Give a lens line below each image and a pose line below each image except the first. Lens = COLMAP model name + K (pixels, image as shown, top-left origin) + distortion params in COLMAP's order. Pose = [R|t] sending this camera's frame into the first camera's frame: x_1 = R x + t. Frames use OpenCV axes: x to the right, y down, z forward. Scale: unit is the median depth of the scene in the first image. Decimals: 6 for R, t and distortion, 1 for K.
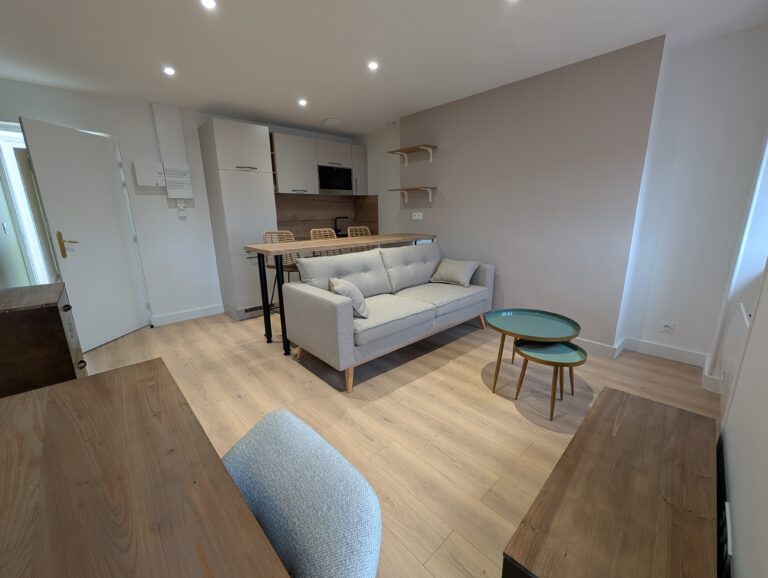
lens RADIAL K [[314.5, 0, 379.1], [0, 314.5, 287.2], [0, 0, 1]] dist [-0.001380, -0.000041]
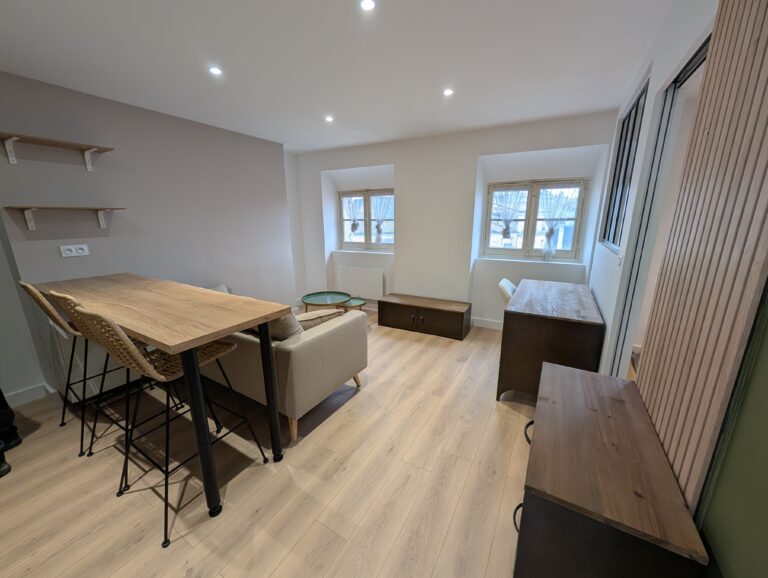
lens RADIAL K [[294.9, 0, 381.7], [0, 294.9, 287.5], [0, 0, 1]] dist [0.002088, -0.000039]
pose [[-0.289742, -0.203420, 0.935238, -0.996215], [0.232781, 0.932835, 0.275014, -0.285964], [-0.928366, 0.297389, -0.222929, 0.943055]]
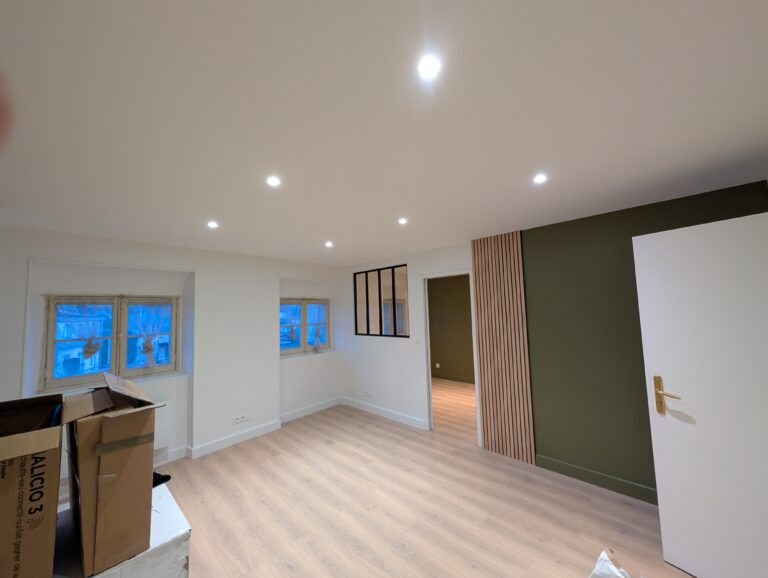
lens RADIAL K [[294.9, 0, 387.7], [0, 294.9, 286.1], [0, 0, 1]] dist [0.002088, -0.000039]
pose [[-0.996191, 0.046743, -0.073607, -0.234041], [0.034239, 0.986067, 0.162789, -0.567311], [0.080191, 0.159648, -0.983912, 1.765858]]
